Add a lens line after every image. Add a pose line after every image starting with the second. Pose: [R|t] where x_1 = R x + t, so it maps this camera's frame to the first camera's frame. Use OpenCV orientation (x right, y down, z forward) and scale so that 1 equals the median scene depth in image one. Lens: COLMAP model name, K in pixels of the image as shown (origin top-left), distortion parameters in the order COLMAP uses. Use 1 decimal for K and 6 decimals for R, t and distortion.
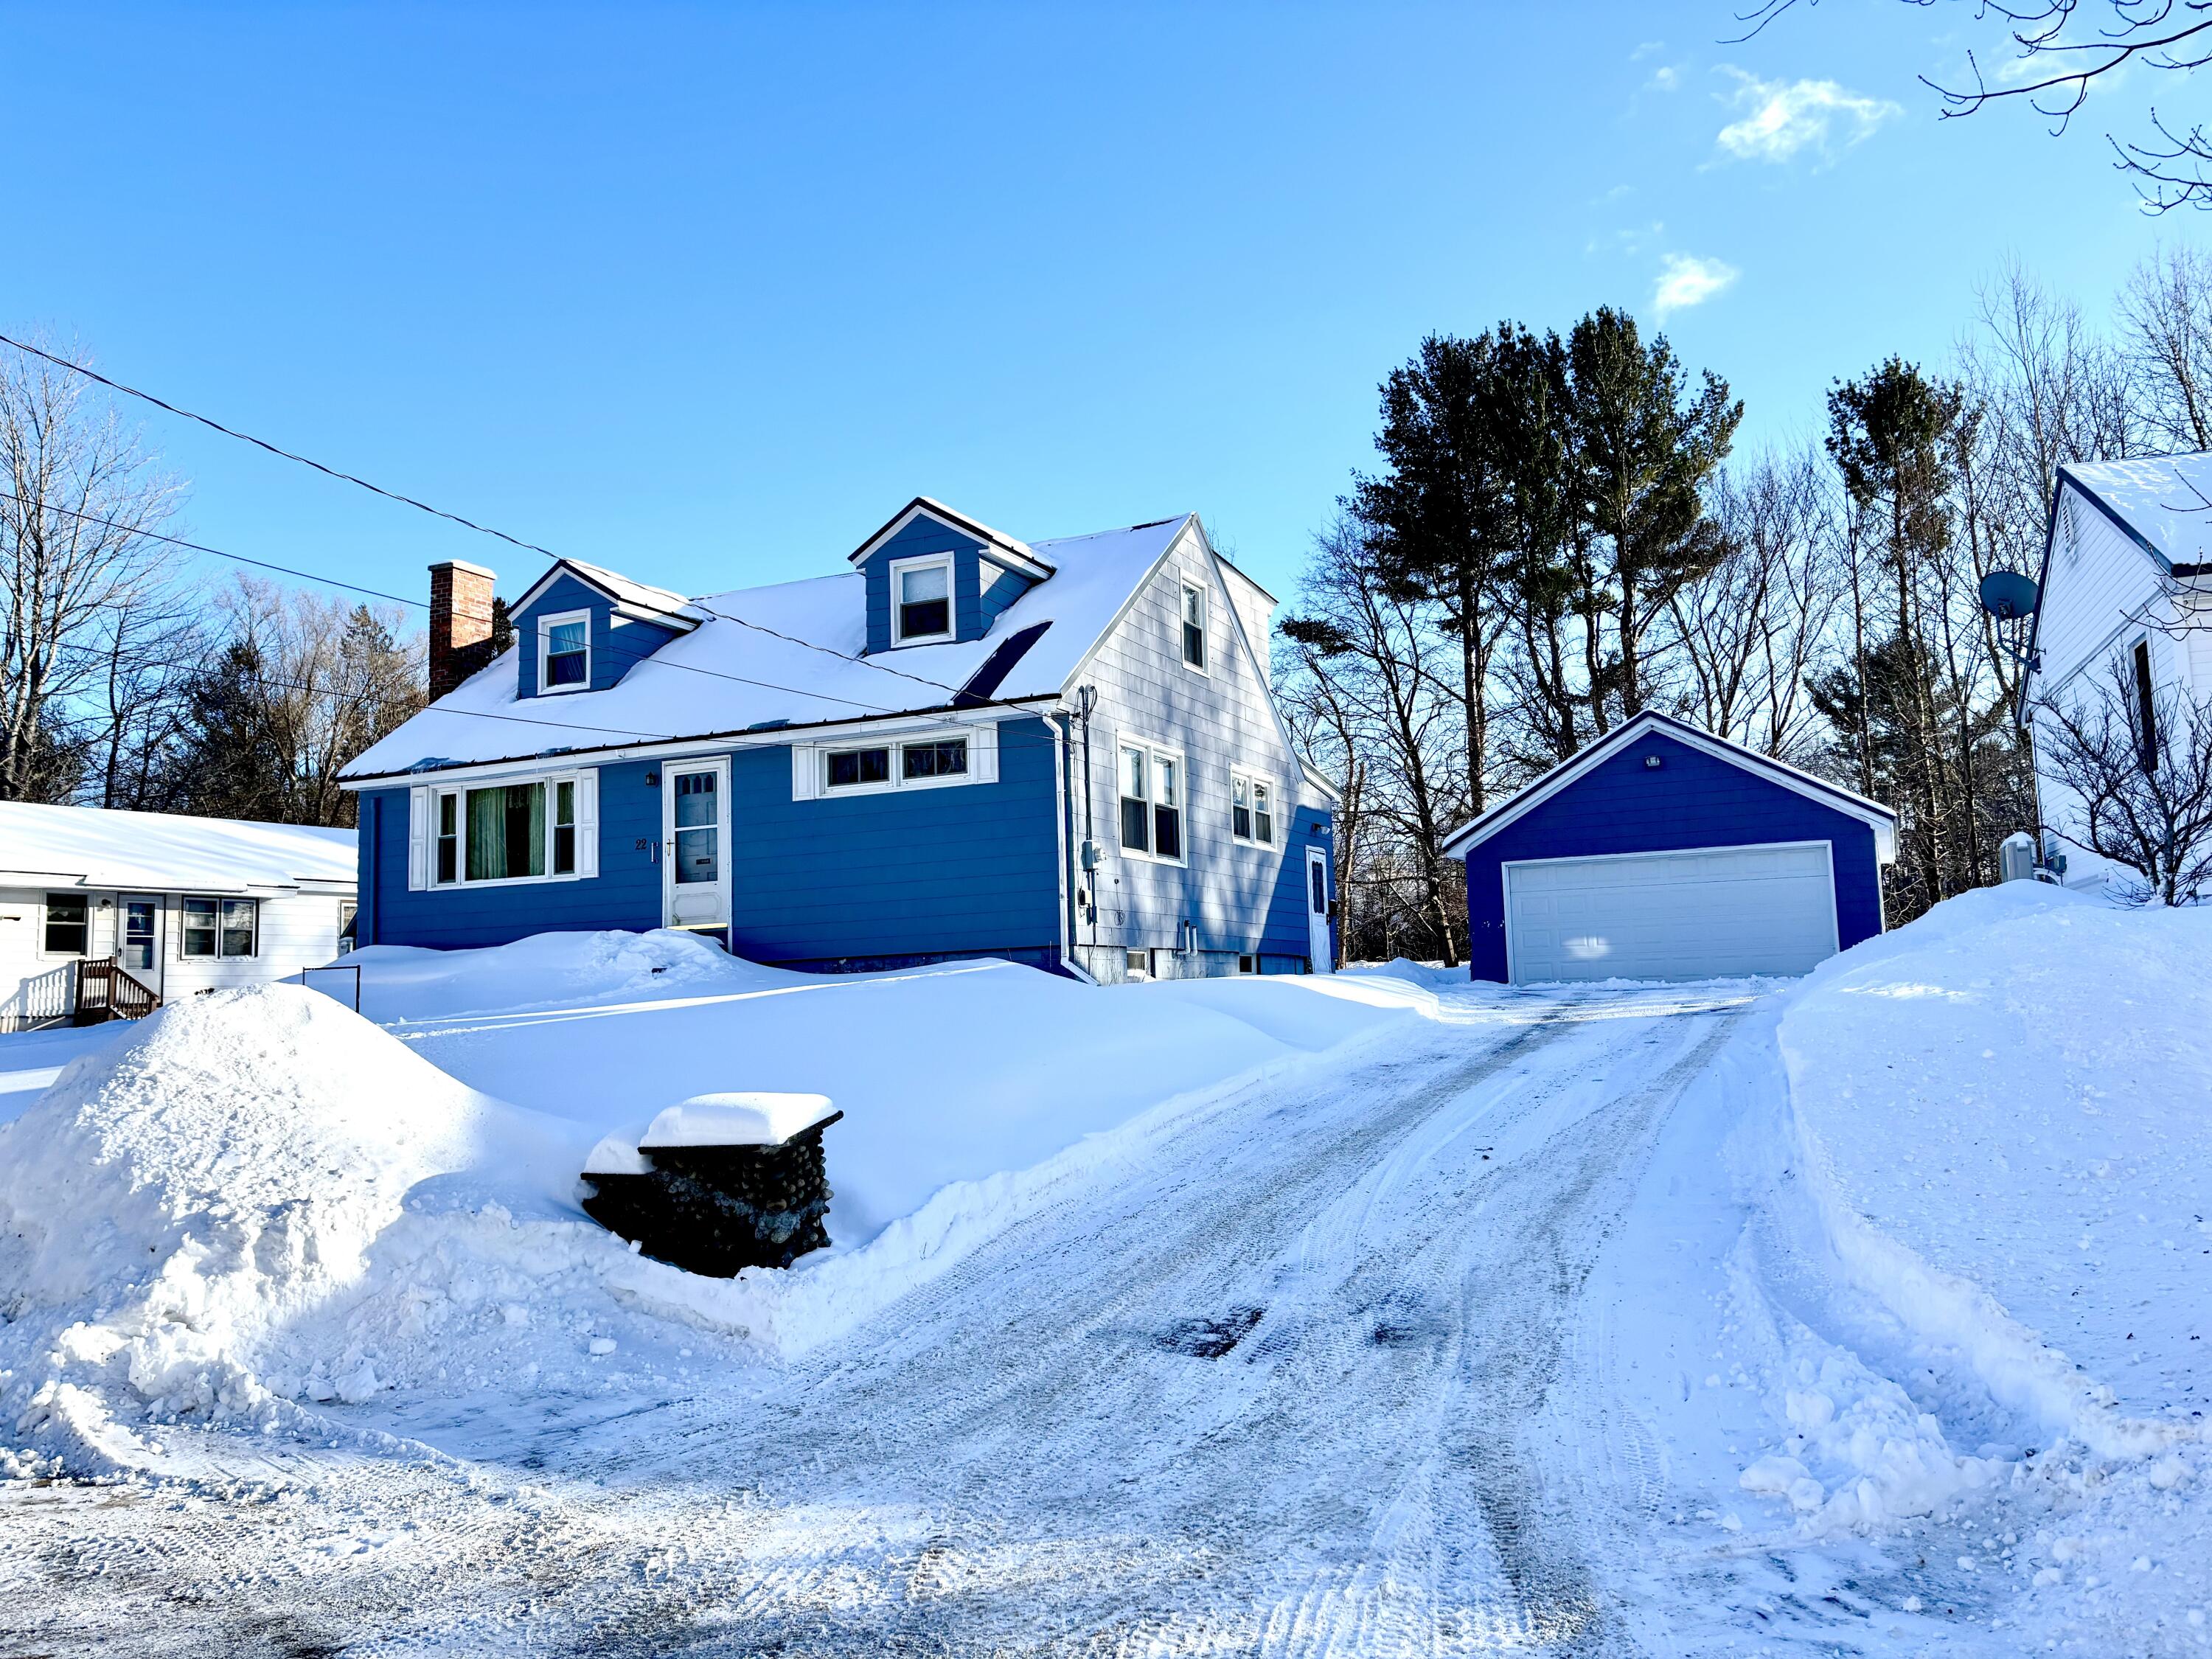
lens RADIAL K [[1665.7, 0, 1106.0], [0, 1665.7, 829.5], [0, 0, 1]] dist [0.174394, -0.334876]
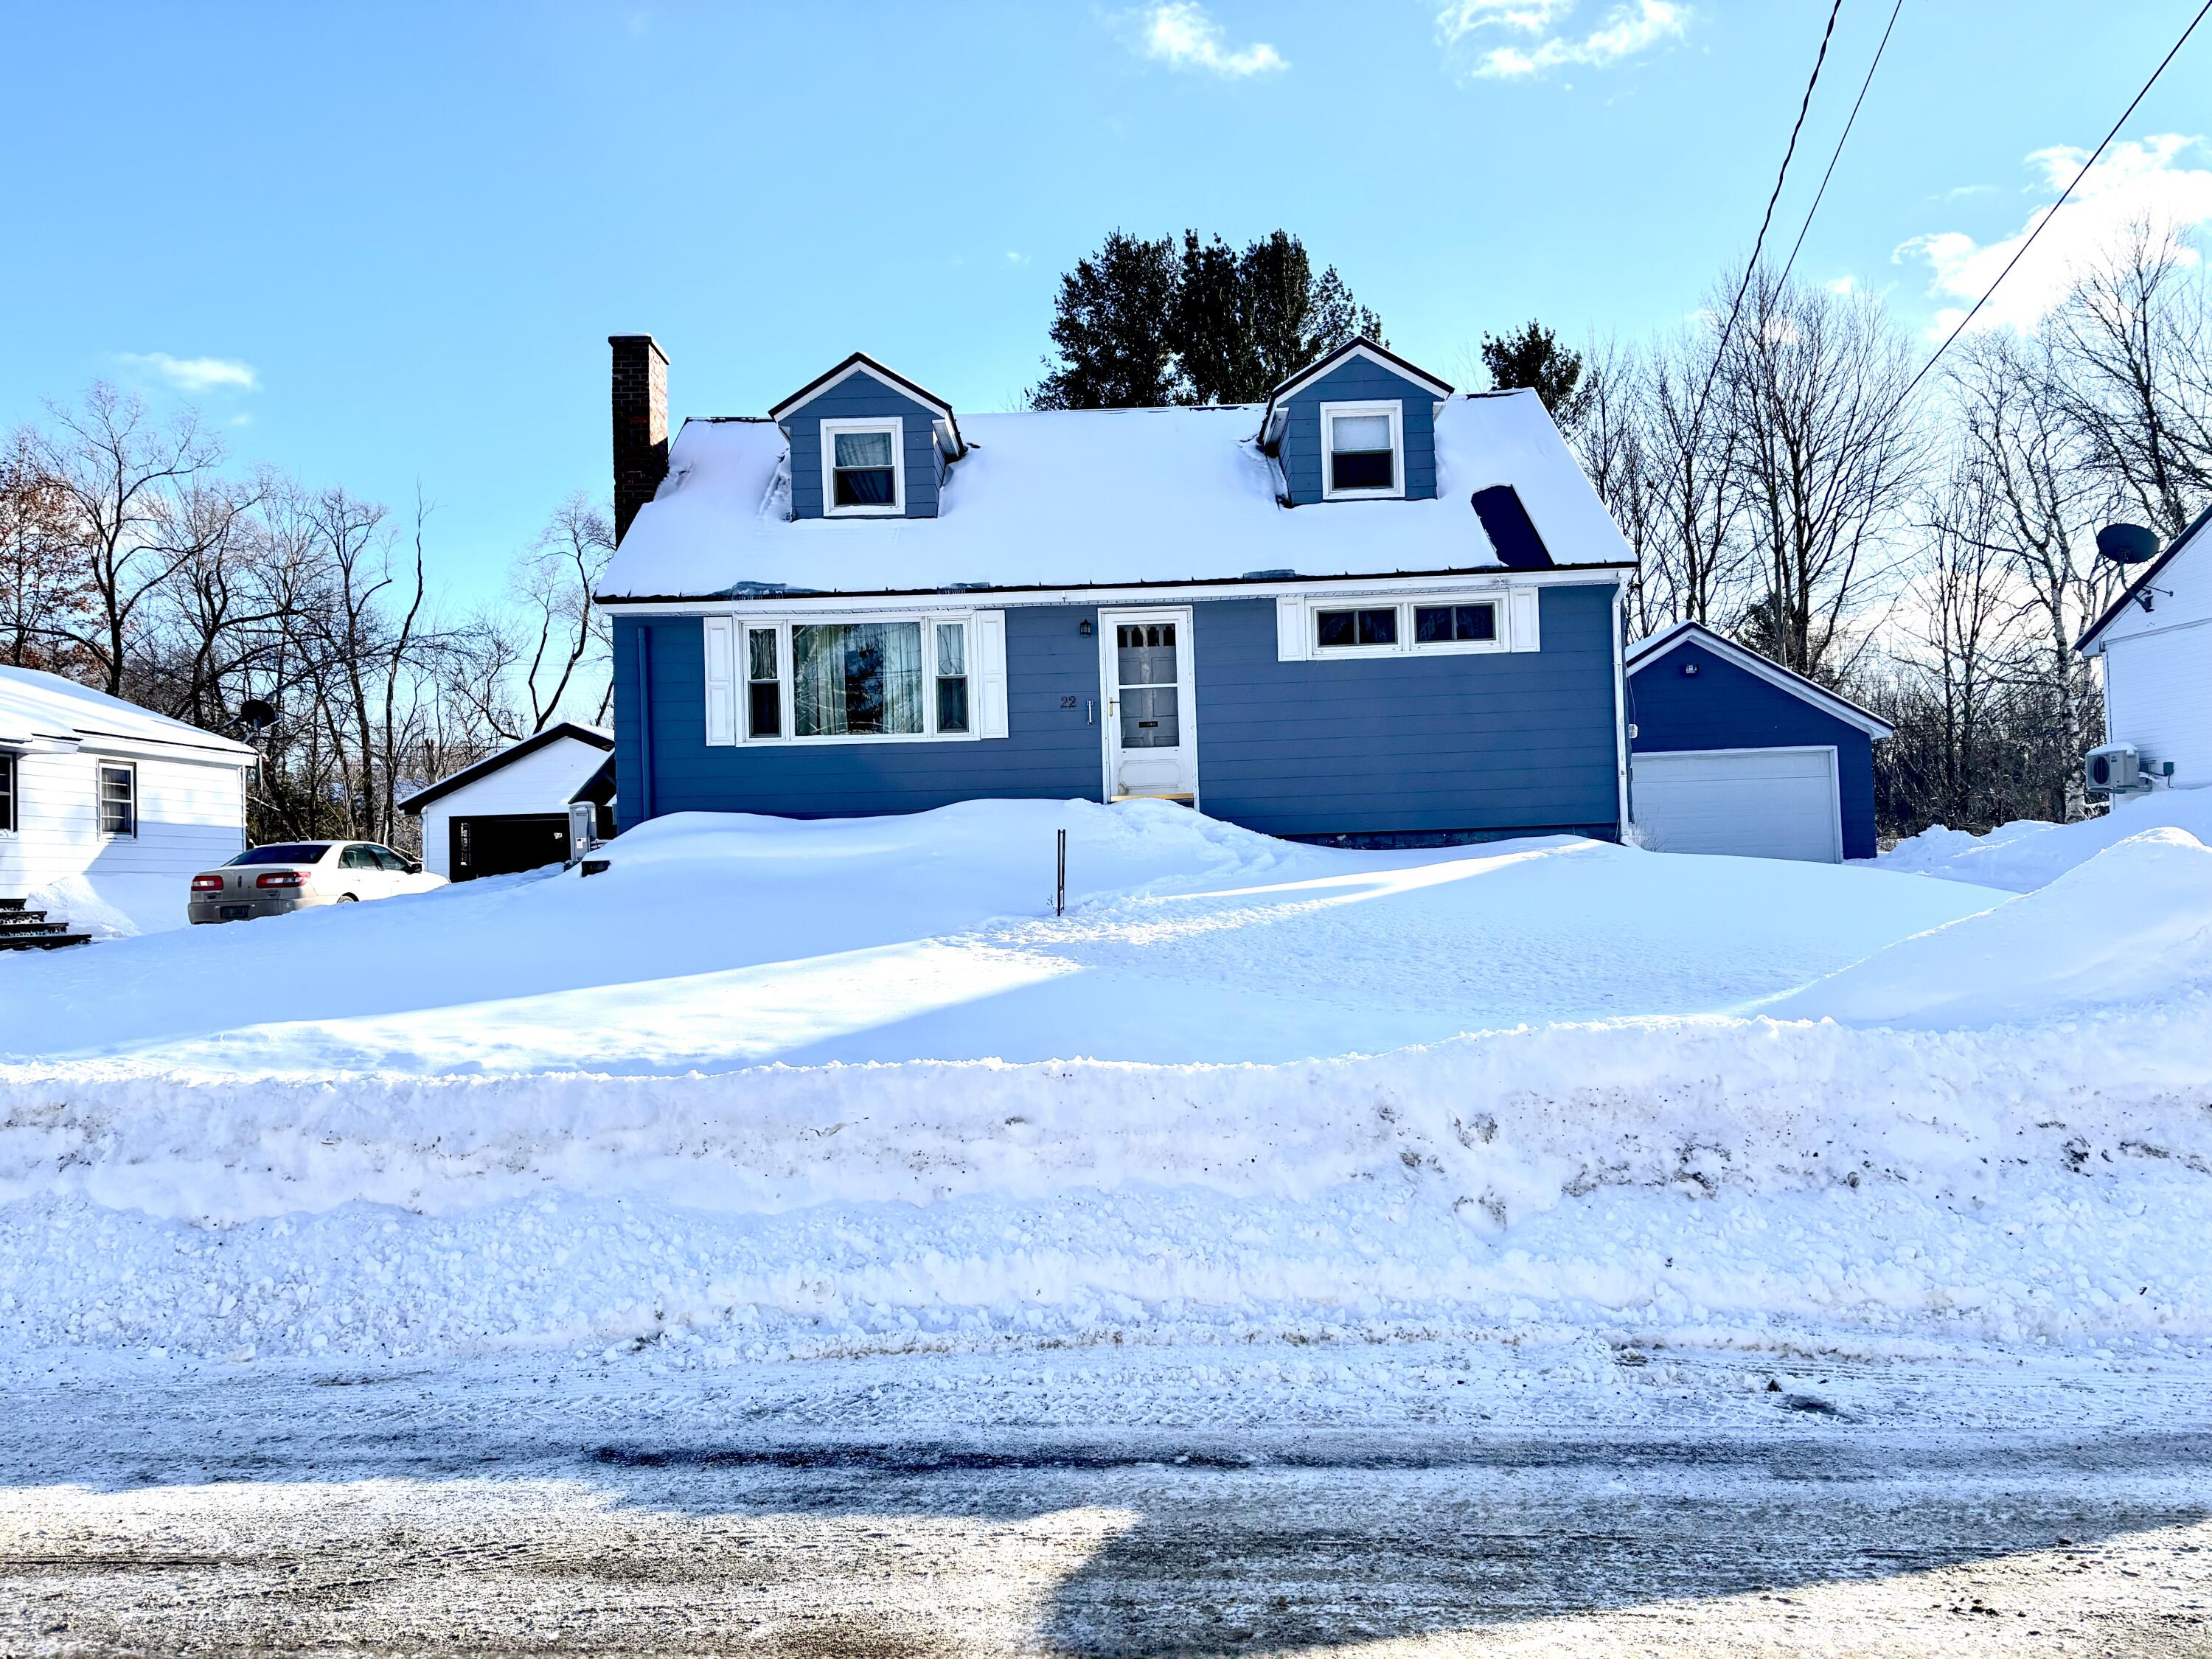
lens RADIAL K [[1665.7, 0, 1106.0], [0, 1665.7, 829.5], [0, 0, 1]] dist [0.174394, -0.334876]
pose [[0.907208, 0.014598, 0.420428, -0.621200], [-0.038522, 0.998082, 0.048468, 0.032330], [-0.418914, -0.060167, 0.906030, 0.203312]]
